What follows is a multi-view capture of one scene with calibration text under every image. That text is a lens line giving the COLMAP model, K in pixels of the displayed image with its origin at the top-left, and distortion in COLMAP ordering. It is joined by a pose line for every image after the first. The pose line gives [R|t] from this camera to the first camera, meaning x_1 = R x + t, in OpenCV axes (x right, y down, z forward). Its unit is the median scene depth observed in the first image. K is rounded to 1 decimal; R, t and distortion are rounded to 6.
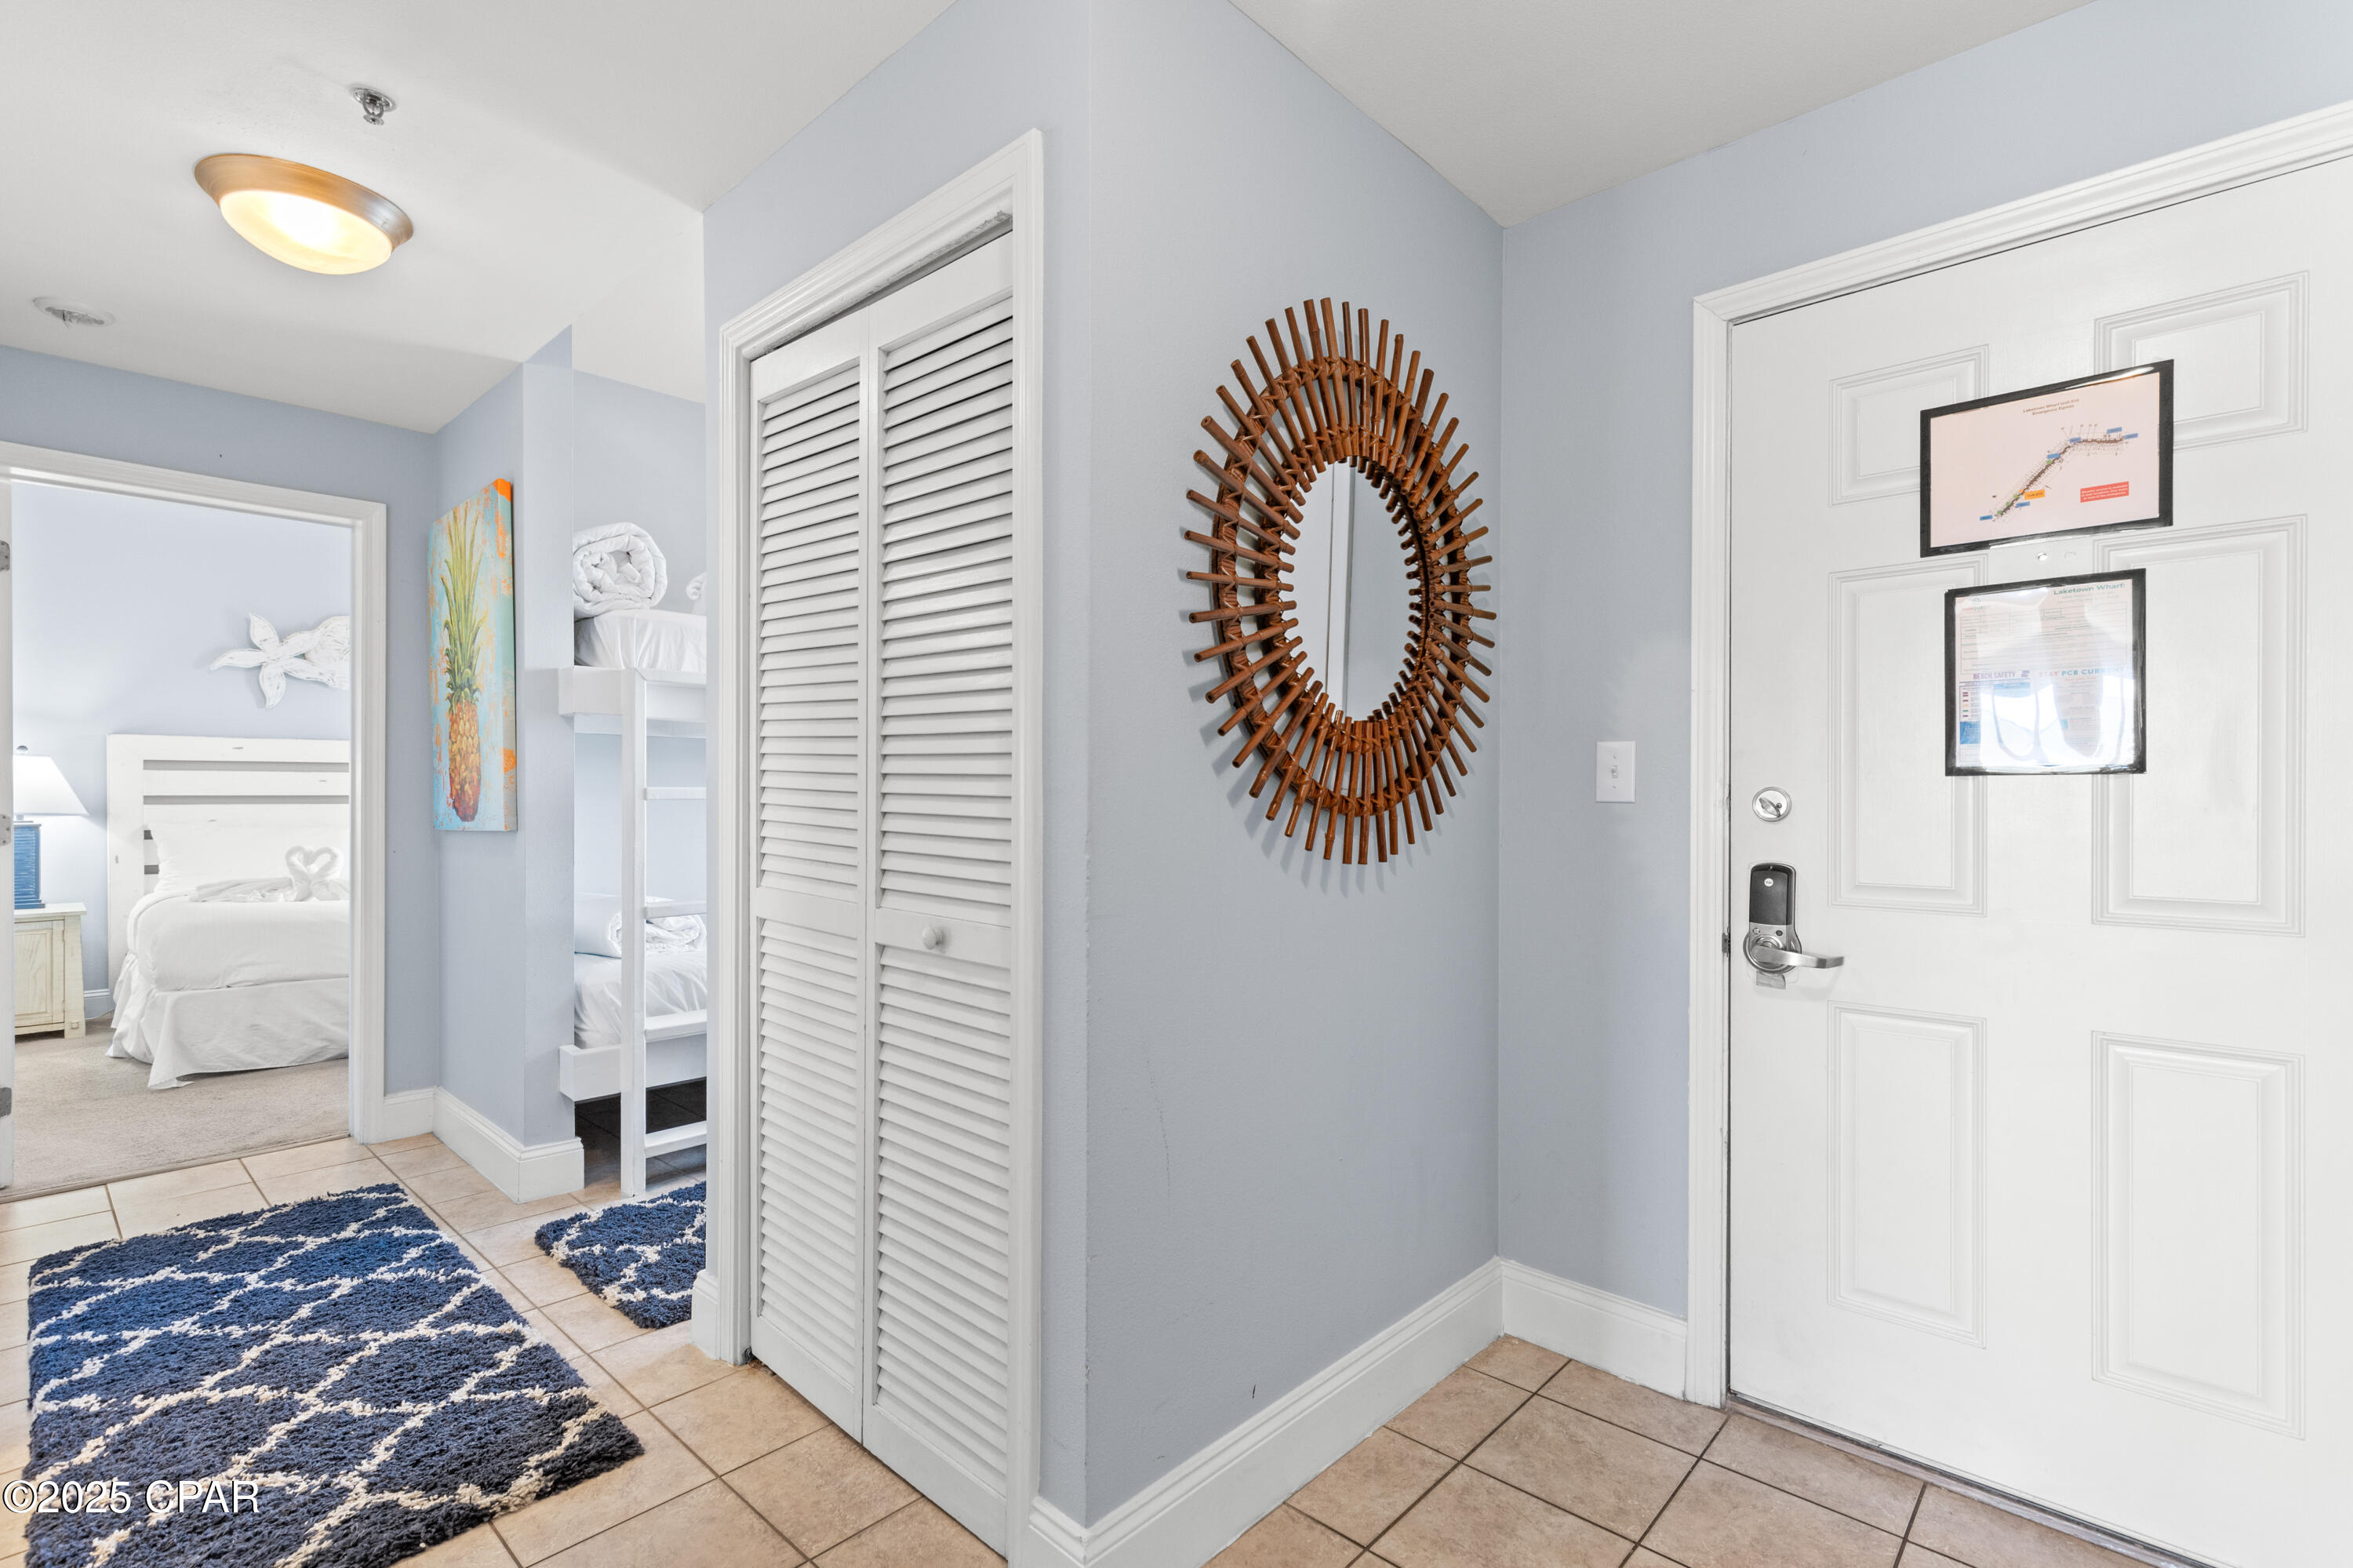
lens RADIAL K [[1072.2, 0, 1200.9], [0, 1072.2, 802.3], [0, 0, 1]] dist [0.002100, 0.000930]
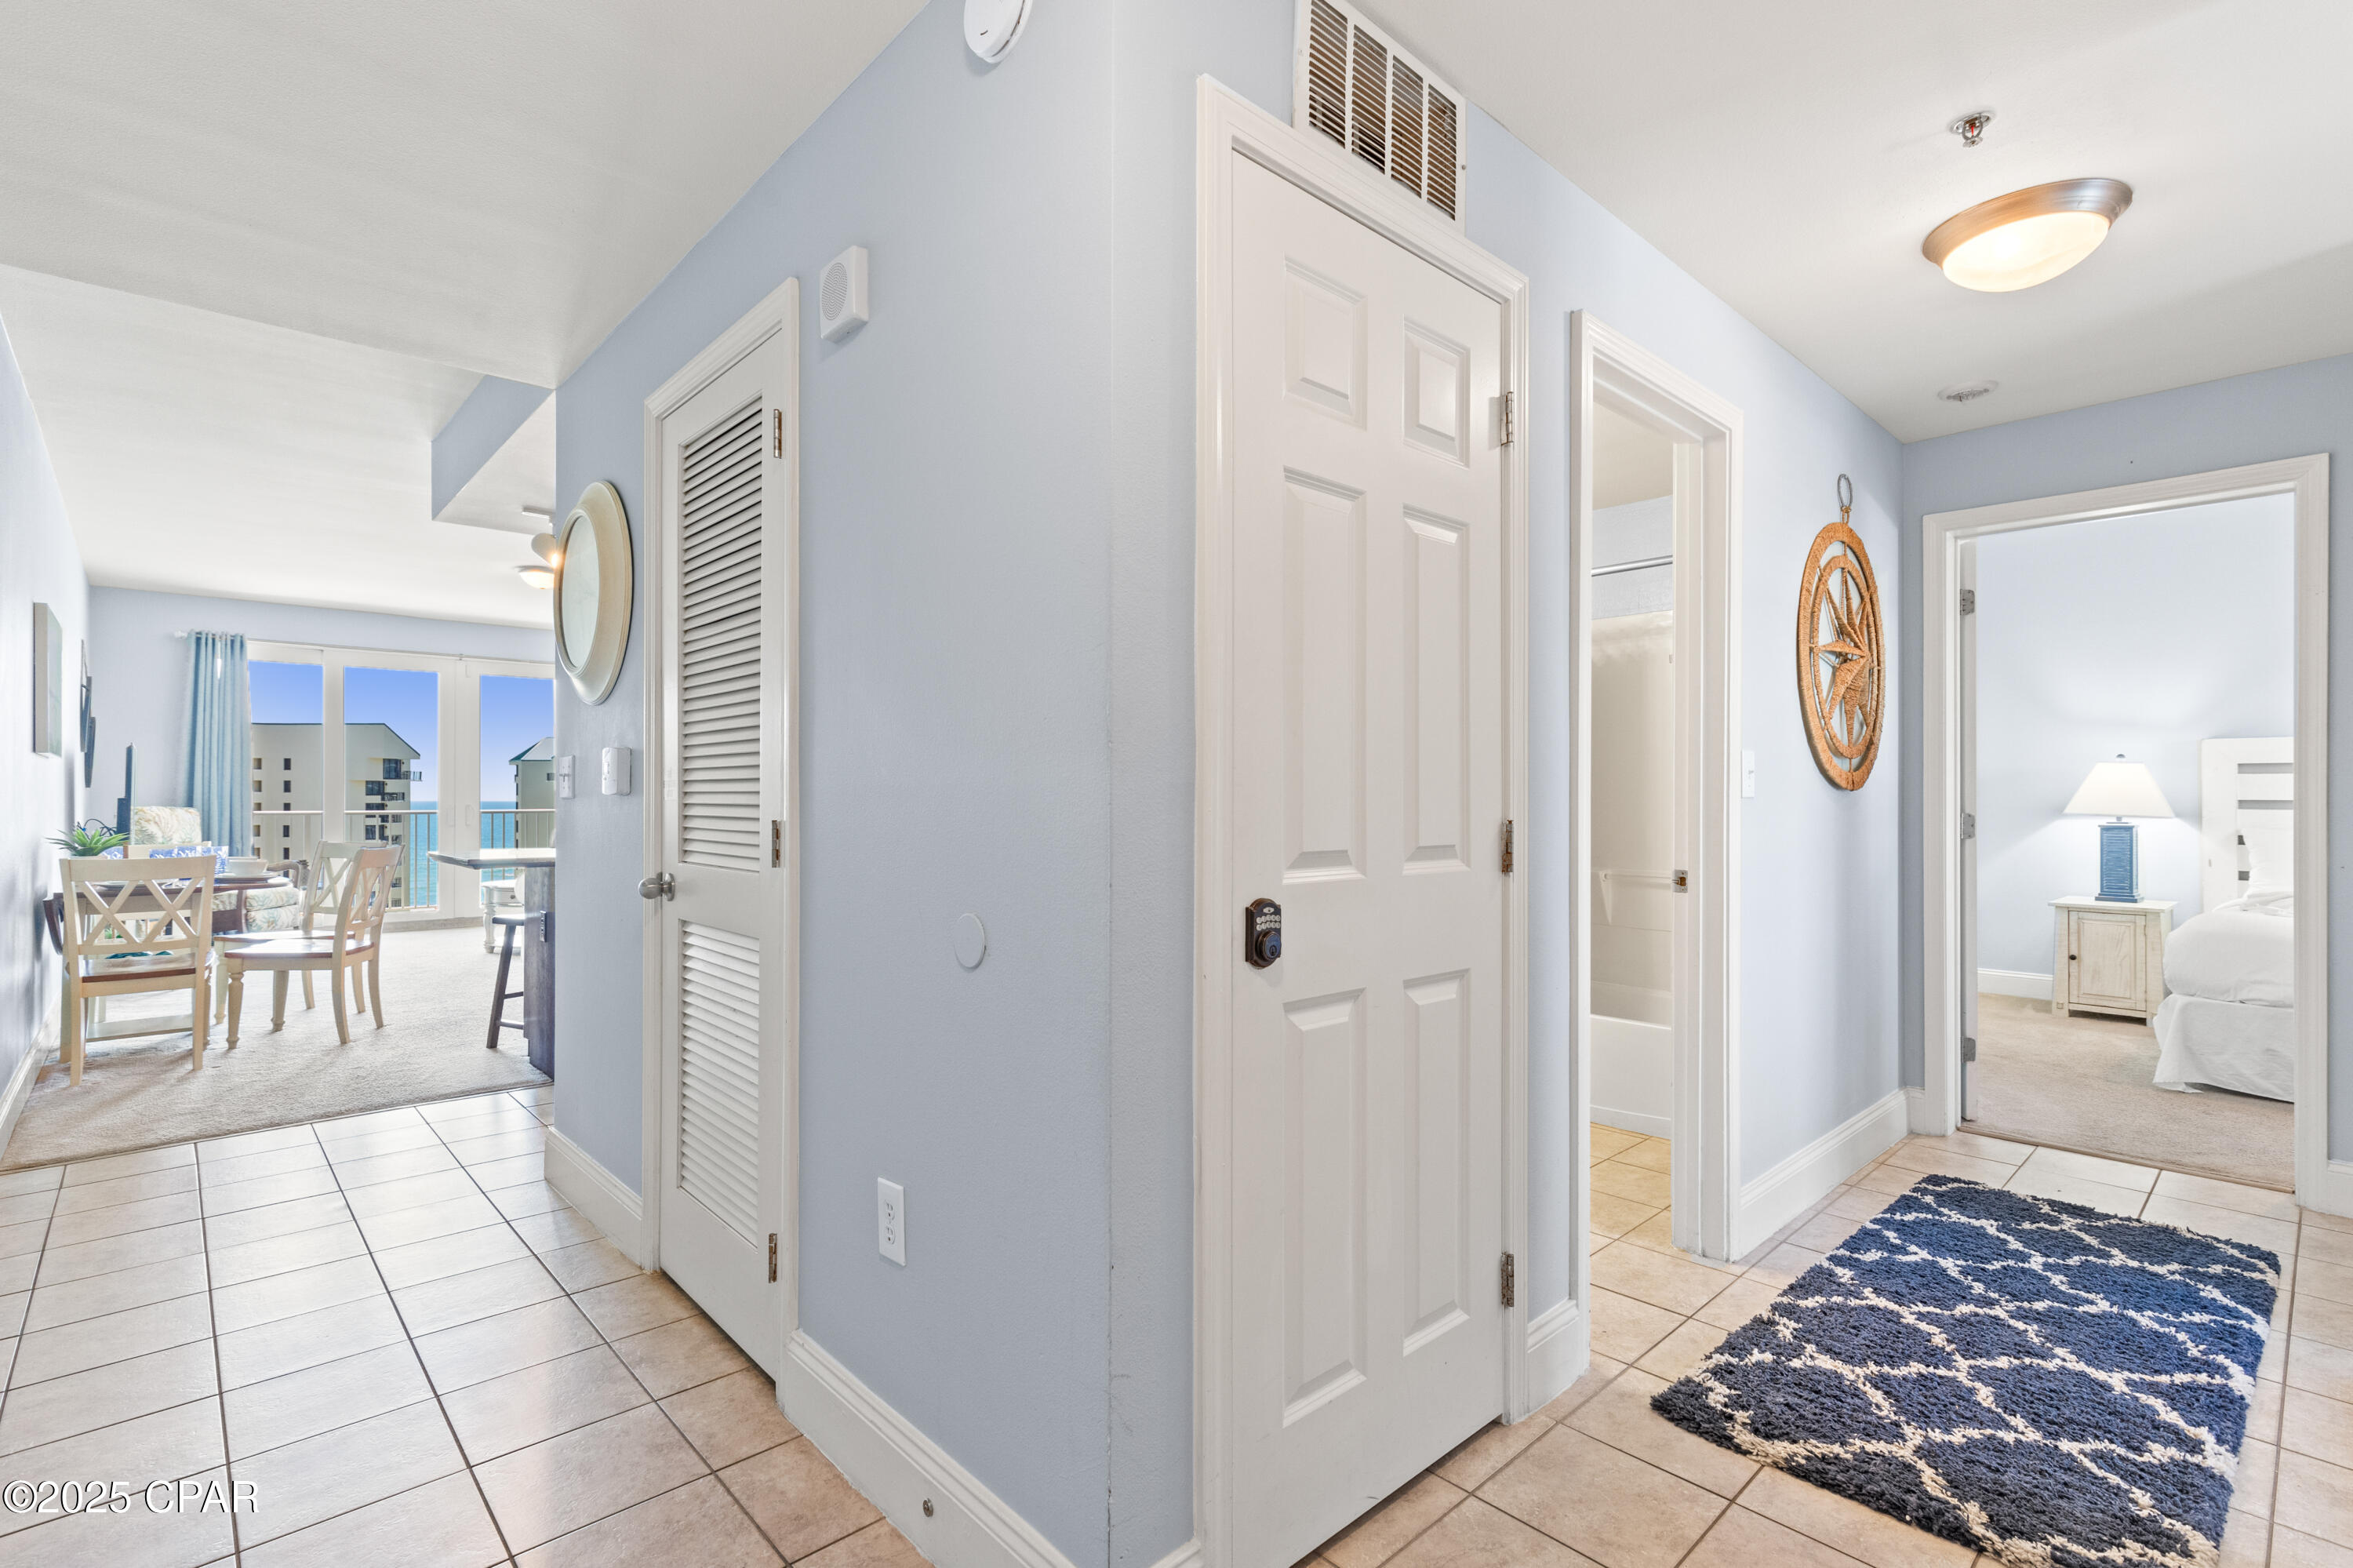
lens RADIAL K [[1072.2, 0, 1128.7], [0, 1072.2, 795.2], [0, 0, 1]] dist [0.002100, 0.000930]
pose [[-0.106206, -0.000408, -0.994344, 0.225890], [-0.011115, 0.999938, 0.000777, 0.000110], [0.994282, 0.011135, -0.106204, 0.205141]]
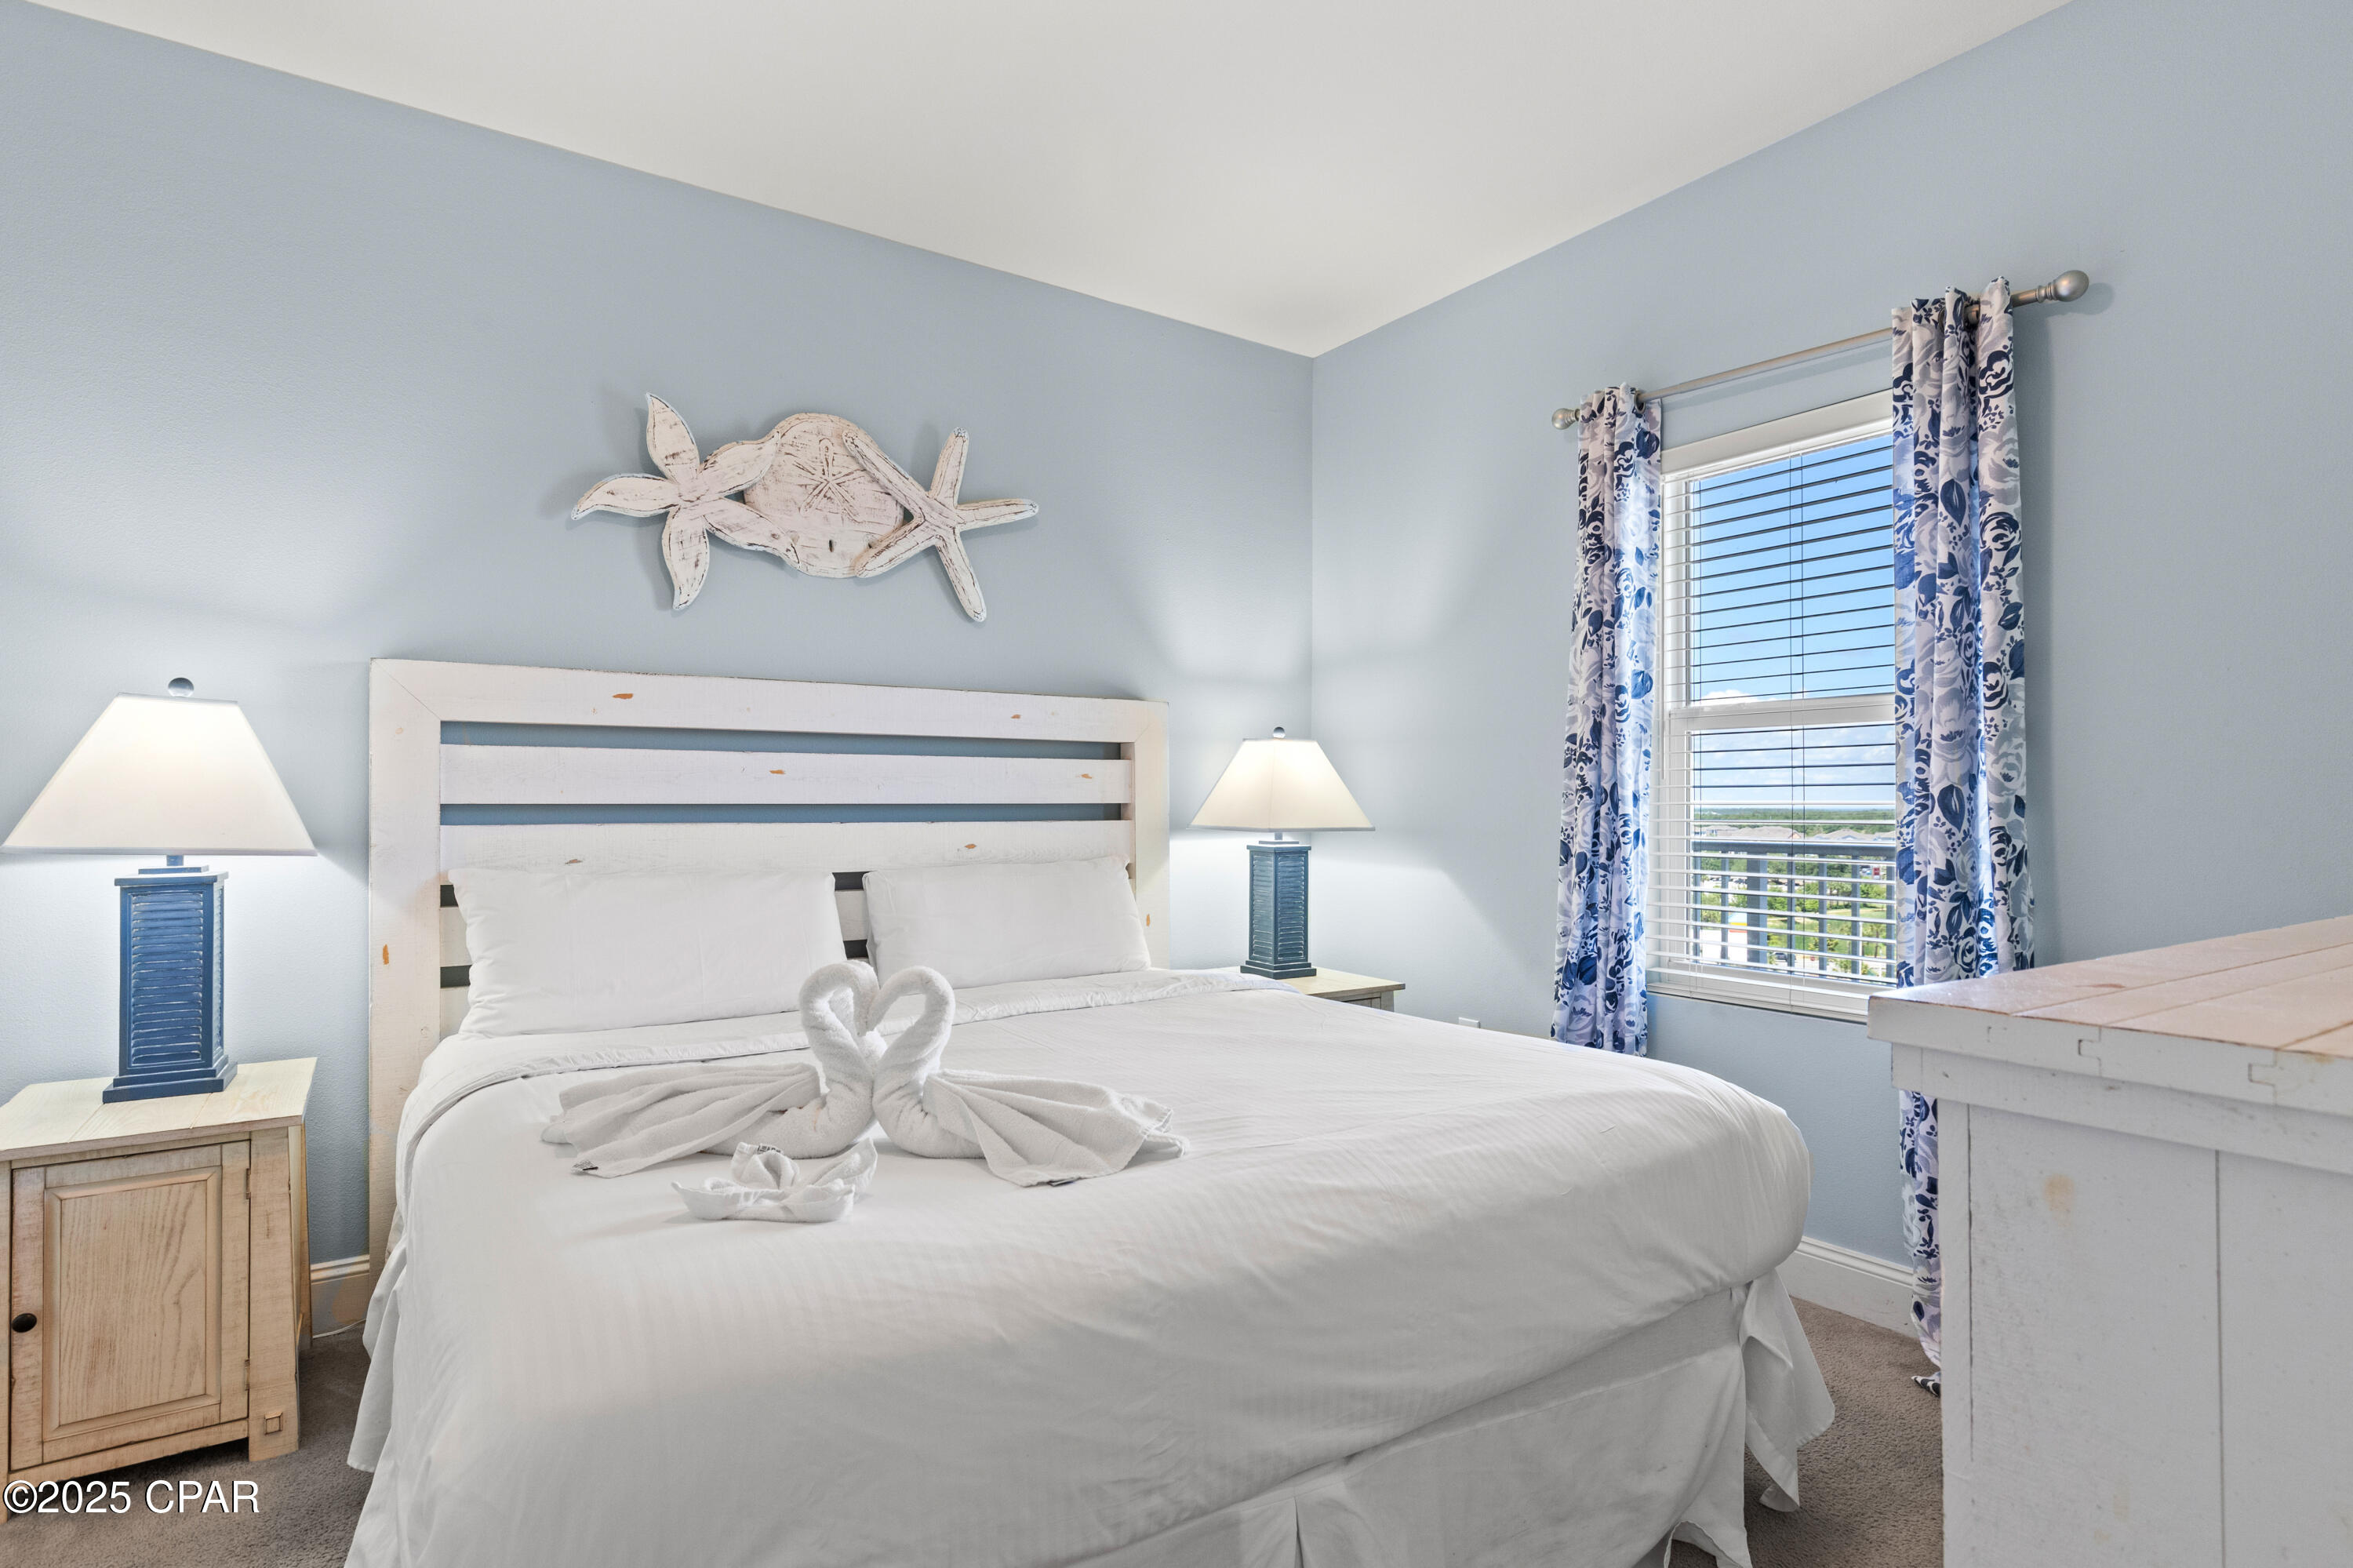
lens RADIAL K [[1166.2, 0, 1197.9], [0, 1166.2, 799.0], [0, 0, 1]] dist [0.003313, 0.000496]
pose [[0.976681, 0.003743, -0.214665, -1.274659], [-0.005518, 0.999955, -0.007669, -0.013020], [0.214626, 0.008675, 0.976658, 1.321321]]
